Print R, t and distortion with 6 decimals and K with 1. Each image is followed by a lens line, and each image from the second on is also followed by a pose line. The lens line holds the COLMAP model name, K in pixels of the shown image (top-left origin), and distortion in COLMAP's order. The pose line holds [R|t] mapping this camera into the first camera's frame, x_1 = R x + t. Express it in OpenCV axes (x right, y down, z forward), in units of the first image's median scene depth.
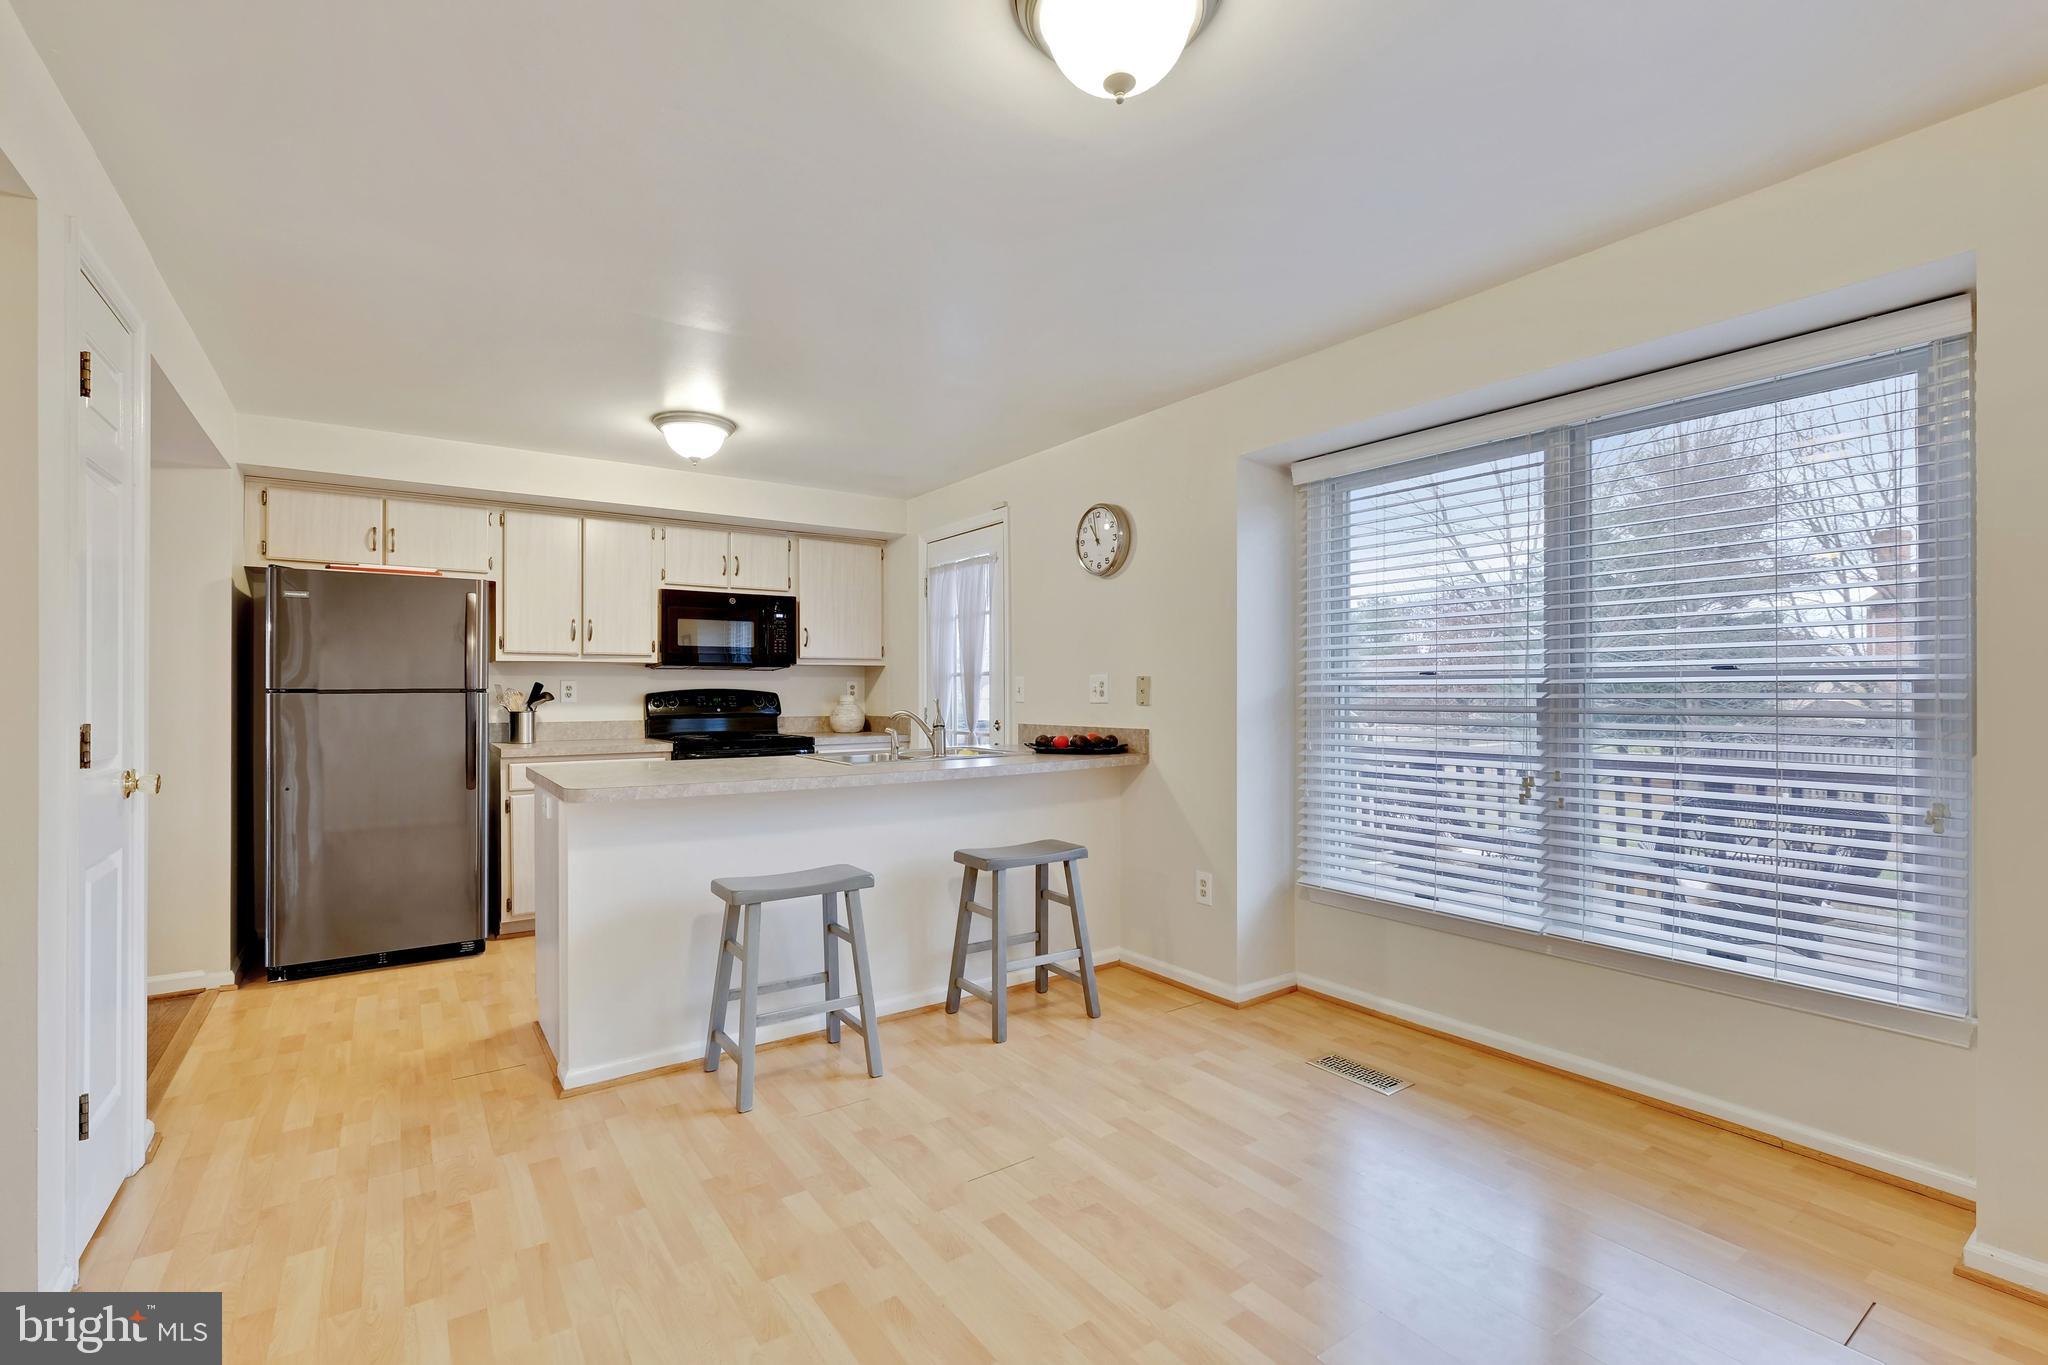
lens RADIAL K [[905.7, 0, 1033.3], [0, 905.7, 688.9], [0, 0, 1]] dist [-0.006878, -0.000409]
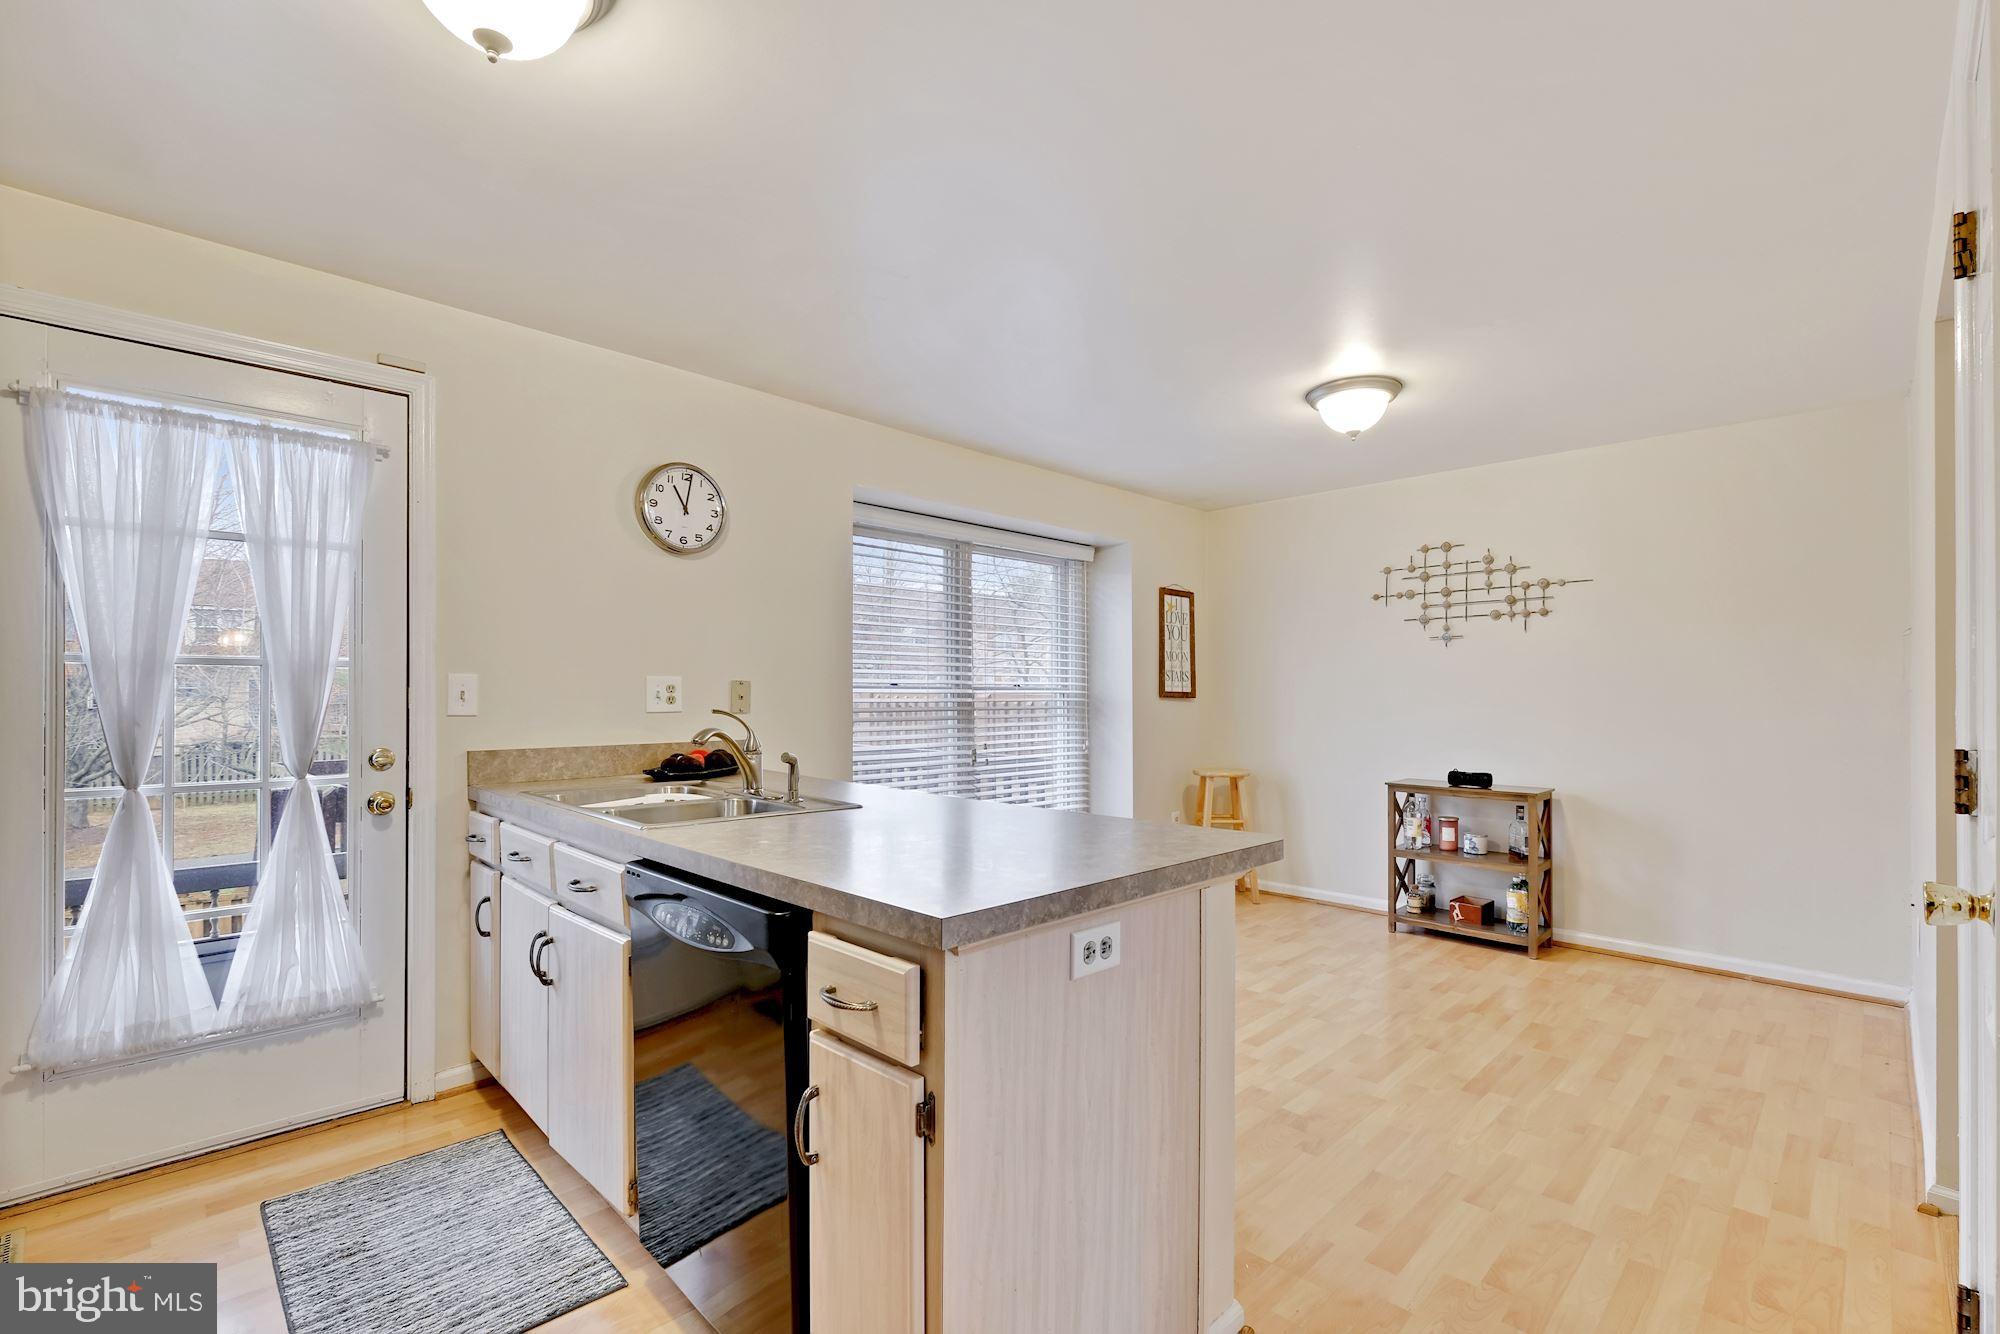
lens RADIAL K [[884.5, 0, 1009.1], [0, 884.5, 673.3], [0, 0, 1]] dist [-0.006878, -0.000409]
pose [[-0.174764, 0.028409, 0.984201, -0.713472], [-0.001798, 0.999573, -0.029172, 0.003477], [-0.984609, -0.006868, -0.174638, 0.817676]]
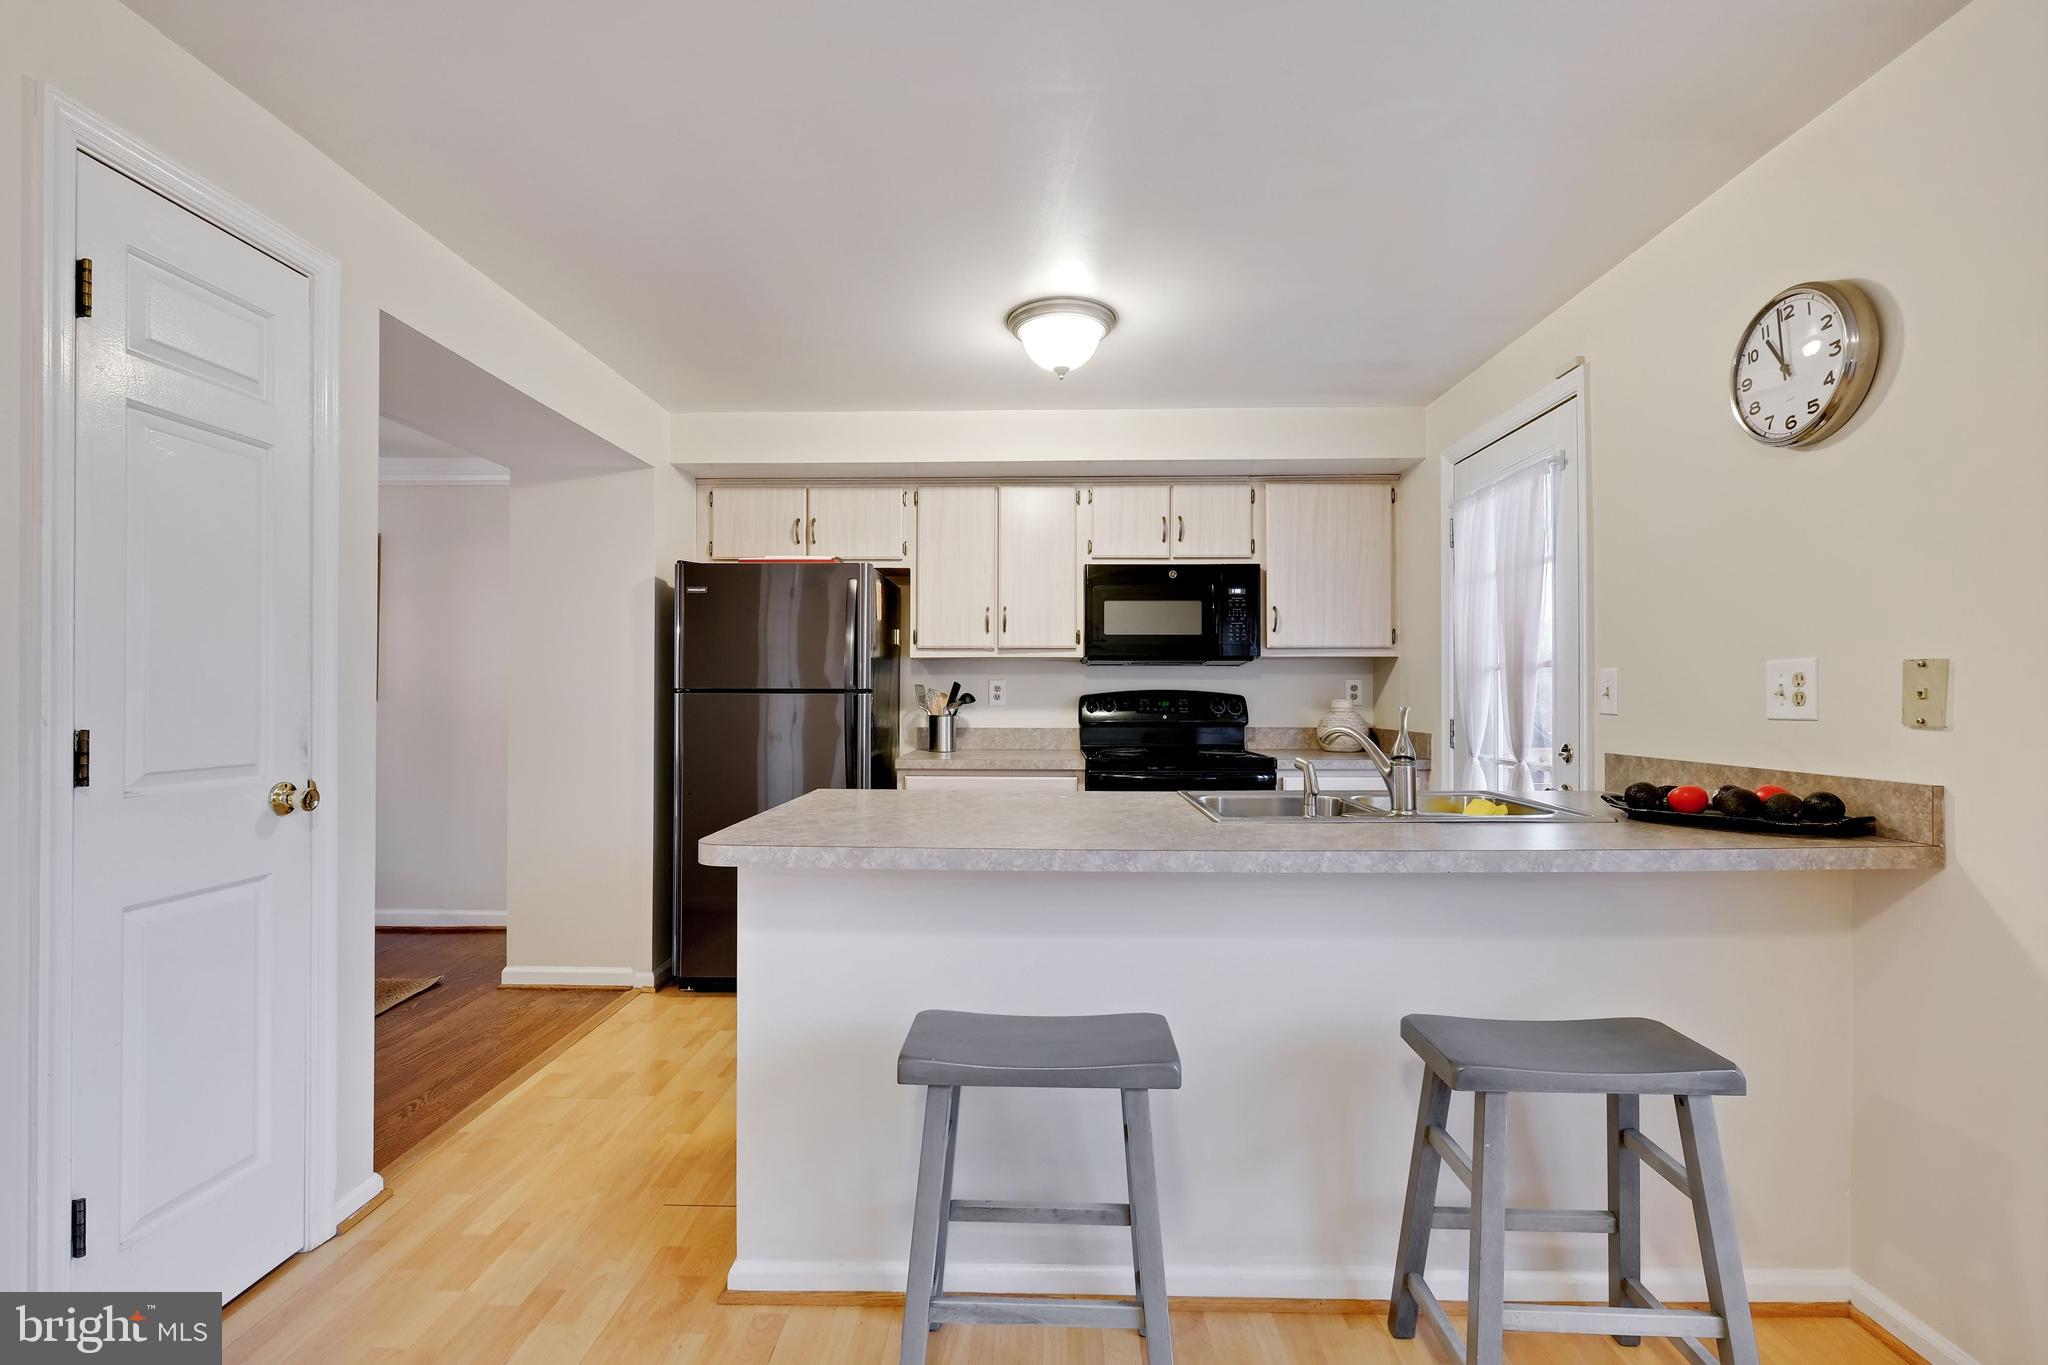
lens RADIAL K [[905.7, 0, 1033.3], [0, 905.7, 688.9], [0, 0, 1]] dist [-0.006878, -0.000409]
pose [[0.799858, -0.000242, -0.600189, 0.037587], [-0.001628, 0.999995, -0.002573, 0.001635], [0.600187, 0.003035, 0.799854, 0.383728]]
